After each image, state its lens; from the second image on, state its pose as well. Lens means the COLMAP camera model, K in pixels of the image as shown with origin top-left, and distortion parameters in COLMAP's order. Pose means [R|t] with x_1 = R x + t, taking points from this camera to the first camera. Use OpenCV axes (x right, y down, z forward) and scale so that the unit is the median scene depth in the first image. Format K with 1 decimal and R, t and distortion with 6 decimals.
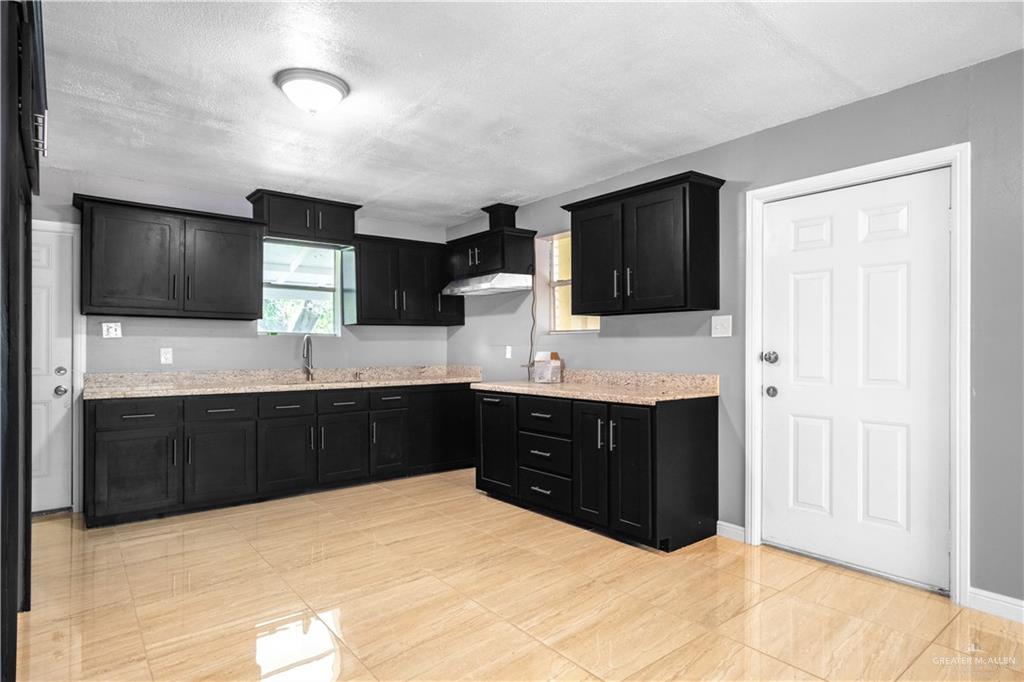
lens RADIAL K [[554.1, 0, 504.9], [0, 554.1, 345.1], [0, 0, 1]] dist [-0.000979, 0.000757]
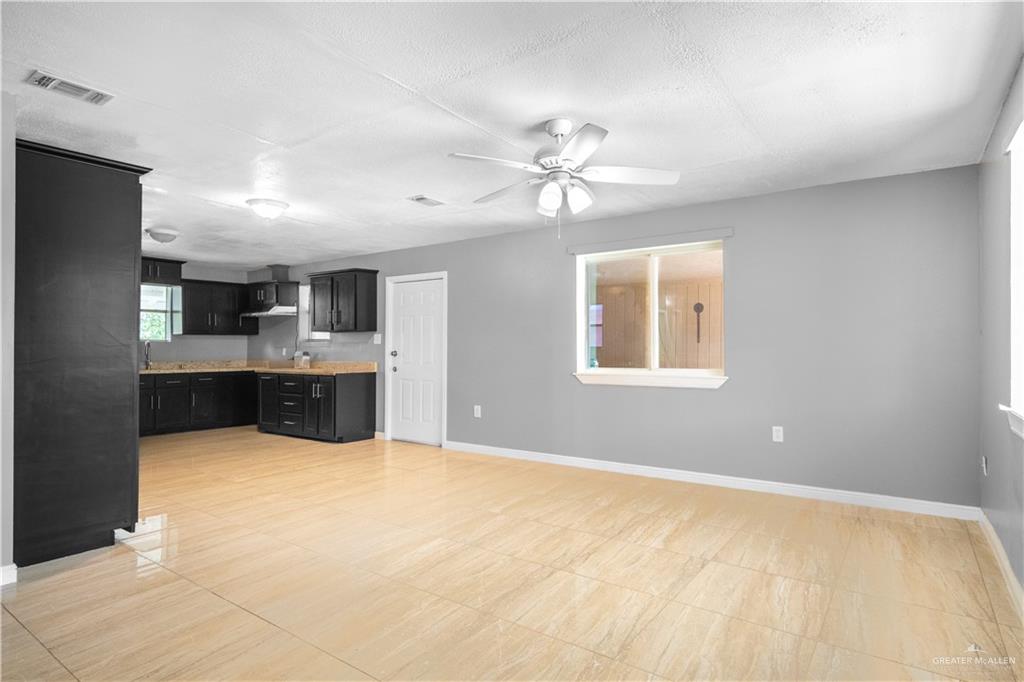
lens RADIAL K [[554.1, 0, 523.0], [0, 554.1, 336.8], [0, 0, 1]] dist [-0.000979, 0.000757]
pose [[0.959517, 0.004292, 0.281619, 0.222007], [-0.000813, 0.999922, -0.012471, -0.011099], [-0.281651, 0.011737, 0.959445, -0.796331]]
